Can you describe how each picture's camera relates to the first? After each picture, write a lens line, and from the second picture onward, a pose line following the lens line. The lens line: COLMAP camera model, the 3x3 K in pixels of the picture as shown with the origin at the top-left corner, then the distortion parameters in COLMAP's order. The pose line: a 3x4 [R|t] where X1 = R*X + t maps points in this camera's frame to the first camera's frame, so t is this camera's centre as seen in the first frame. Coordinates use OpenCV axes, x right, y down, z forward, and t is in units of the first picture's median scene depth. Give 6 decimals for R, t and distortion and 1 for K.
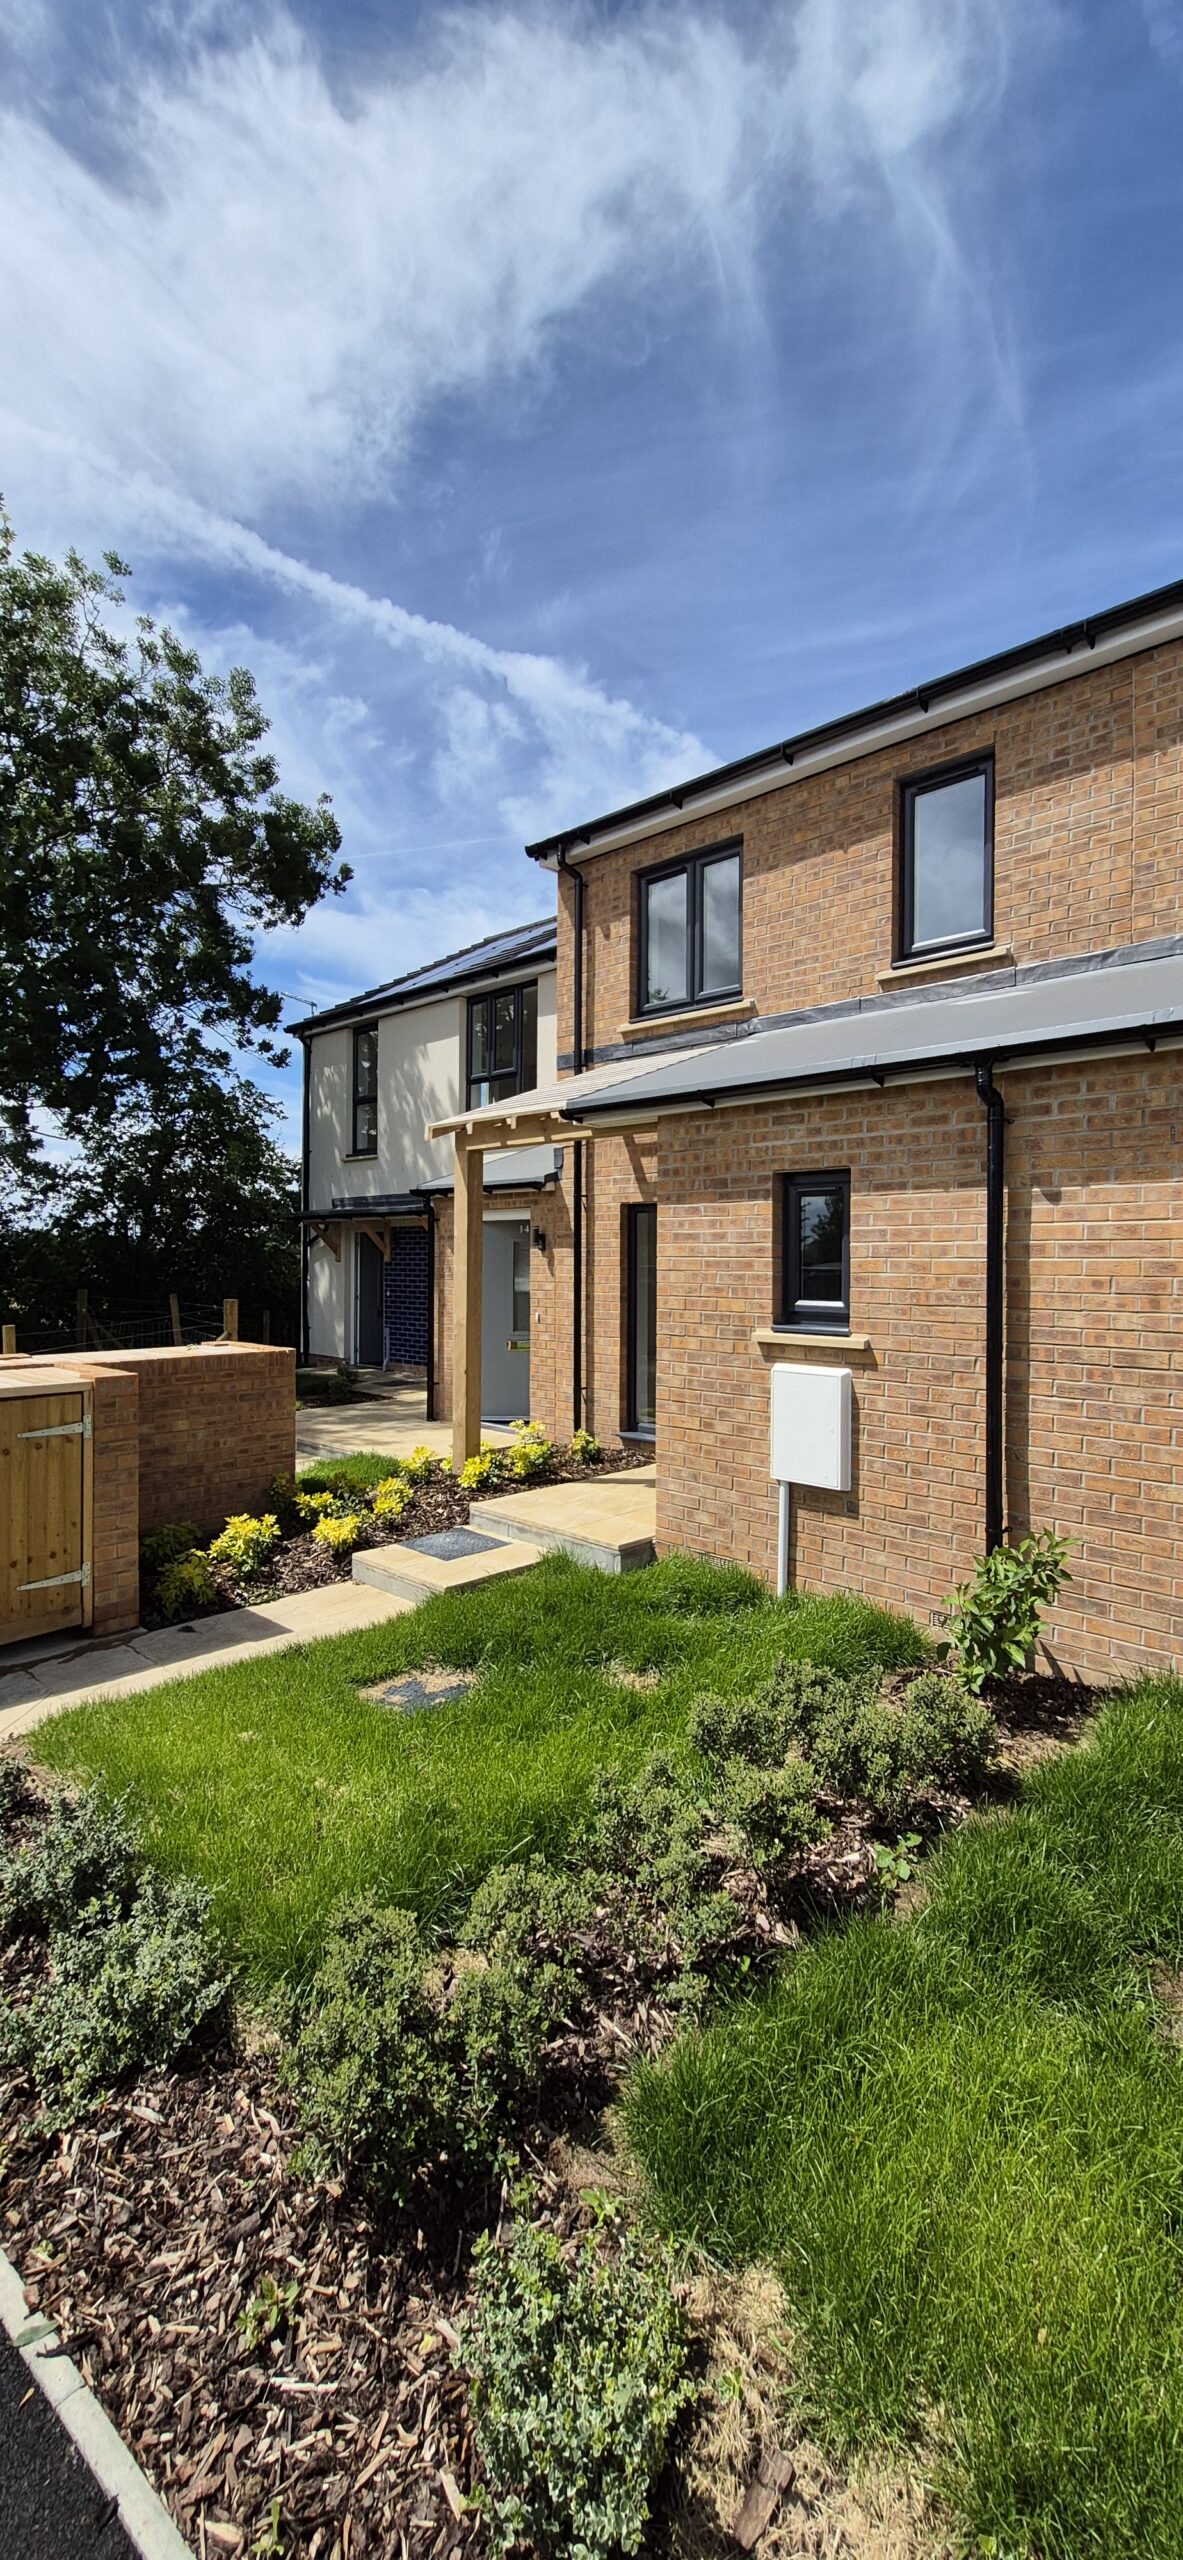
lens RADIAL K [[1025.1, 0, 599.2], [0, 1025.1, 1244.5], [0, 0, 1]] dist [0.001484, 0.000846]
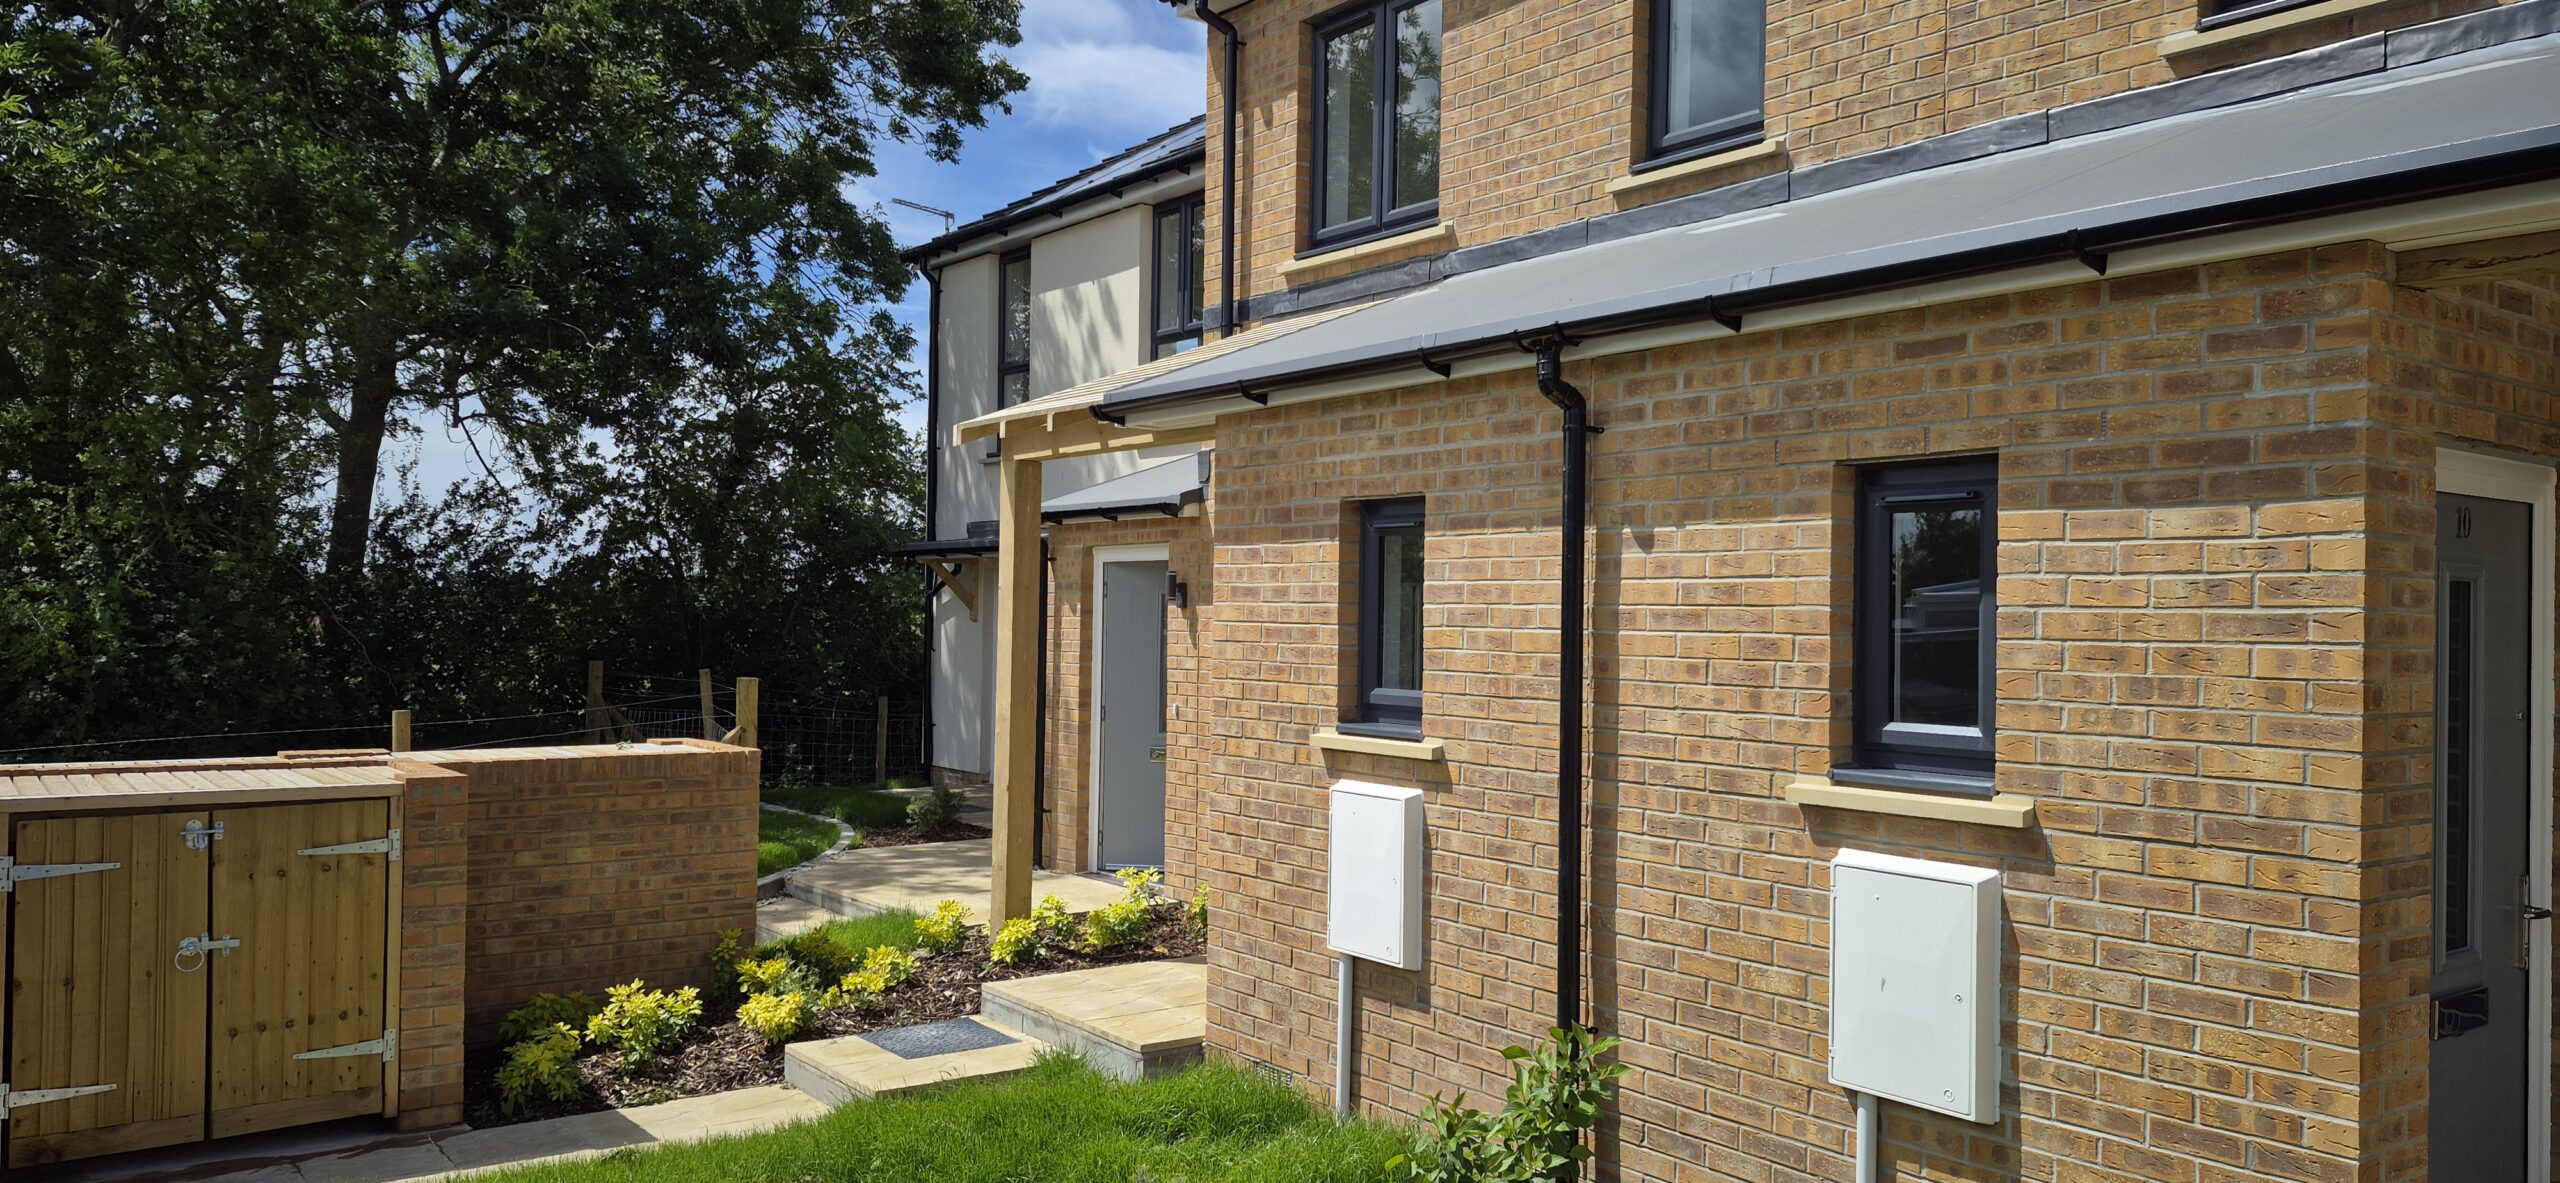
lens RADIAL K [[1817.3, 0, 1294.1], [0, 1817.3, 563.9], [0, 0, 1]] dist [0.079631, -0.042894]
pose [[0.984625, 0.003827, -0.174642, 0.328906], [-0.006438, 0.999876, -0.014387, -0.009625], [0.174566, 0.015290, 0.984527, -0.183586]]
